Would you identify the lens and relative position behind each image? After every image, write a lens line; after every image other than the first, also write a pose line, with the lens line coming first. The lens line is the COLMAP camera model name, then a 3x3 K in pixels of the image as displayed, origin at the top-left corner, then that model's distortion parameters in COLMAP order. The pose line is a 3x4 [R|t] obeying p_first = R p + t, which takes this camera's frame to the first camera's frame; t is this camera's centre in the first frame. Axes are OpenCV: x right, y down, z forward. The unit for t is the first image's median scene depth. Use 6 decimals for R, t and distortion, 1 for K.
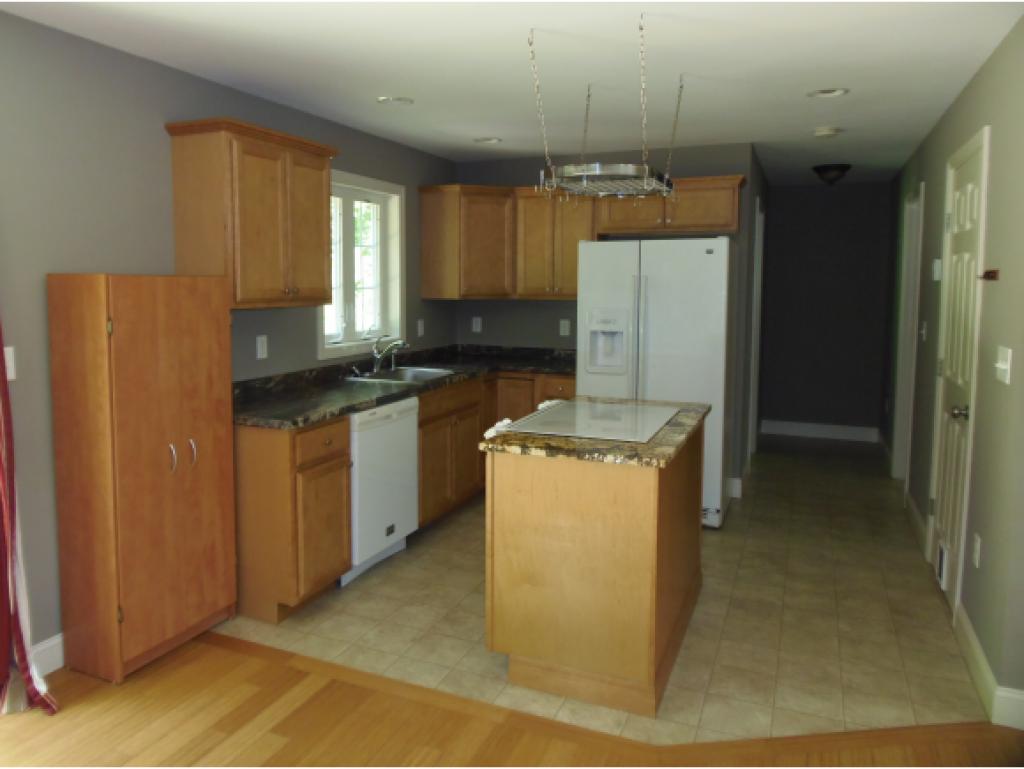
lens RADIAL K [[753.5, 0, 484.1], [0, 753.5, 367.8], [0, 0, 1]] dist [-0.008940, -0.012655]
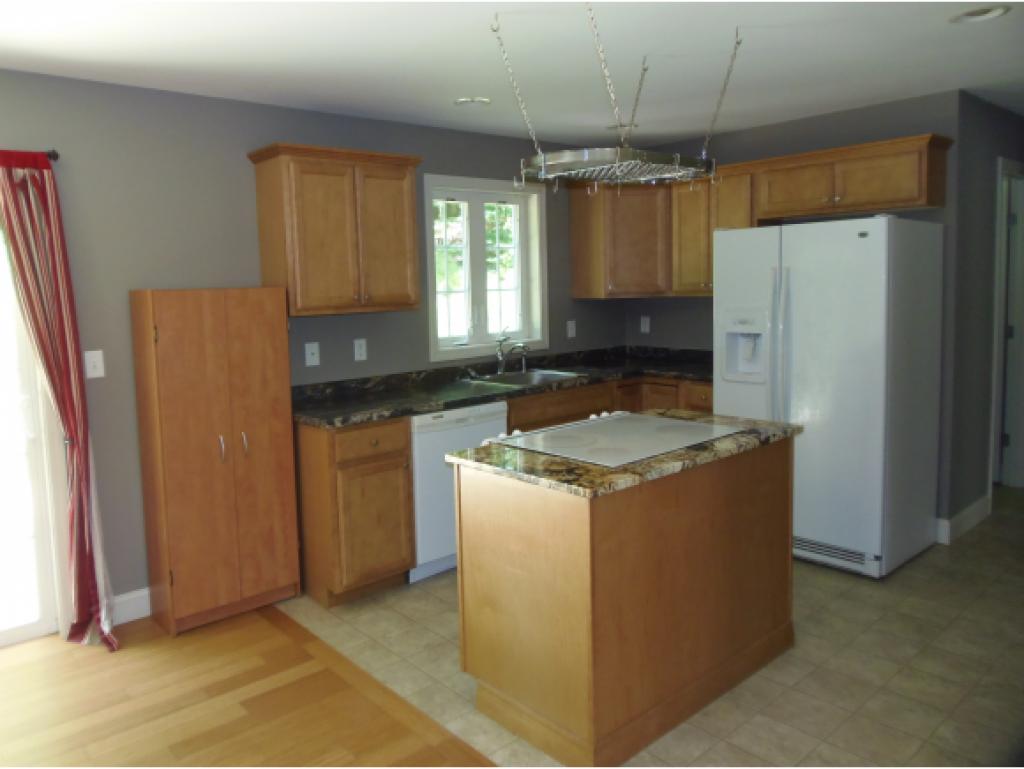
lens RADIAL K [[753.5, 0, 475.6], [0, 753.5, 370.6], [0, 0, 1]] dist [-0.008940, -0.012655]
pose [[0.897109, 0.020751, -0.441321, 0.355841], [-0.016302, 0.999771, 0.013871, -0.016875], [0.441508, -0.005250, 0.897242, 0.119272]]
